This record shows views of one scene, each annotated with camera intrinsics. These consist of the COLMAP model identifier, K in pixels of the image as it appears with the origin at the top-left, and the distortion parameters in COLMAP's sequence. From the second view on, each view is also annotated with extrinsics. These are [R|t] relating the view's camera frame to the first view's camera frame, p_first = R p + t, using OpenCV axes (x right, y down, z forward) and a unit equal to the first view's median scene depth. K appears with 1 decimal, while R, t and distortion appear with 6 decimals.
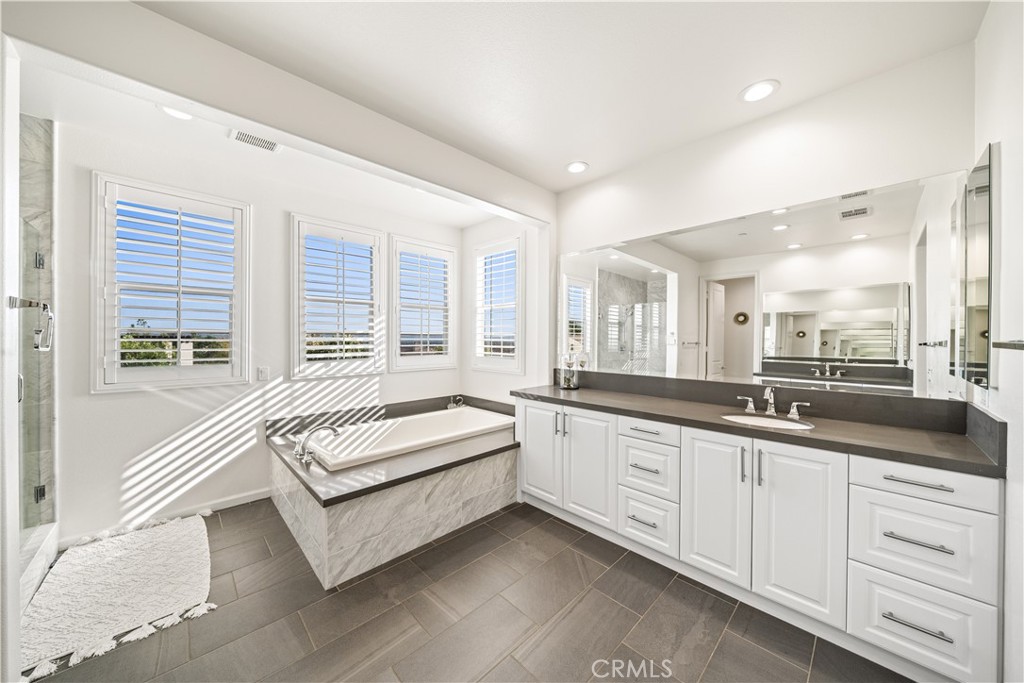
lens RADIAL K [[352.1, 0, 511.5], [0, 352.1, 339.5], [0, 0, 1]] dist [-0.003214, -0.000111]
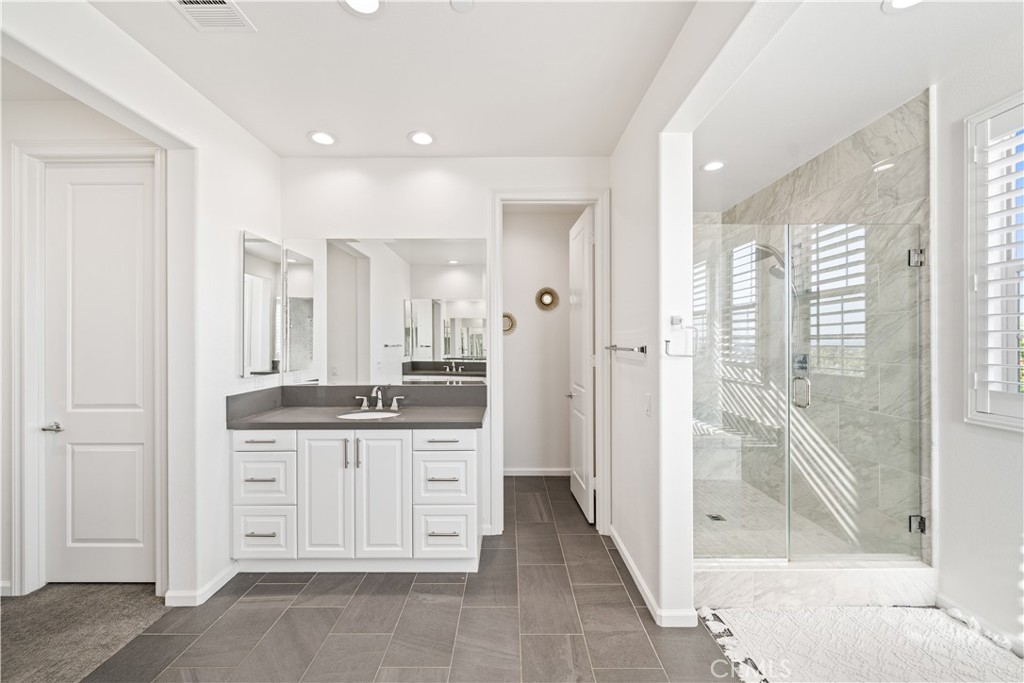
lens RADIAL K [[407.7, 0, 511.3], [0, 407.7, 344.1], [0, 0, 1]] dist [-0.000017, 0.000025]
pose [[-0.698327, 0.001272, -0.715778, 0.088518], [-0.000704, 0.999997, 0.002464, -0.011634], [0.715779, 0.002225, -0.698324, 0.963770]]
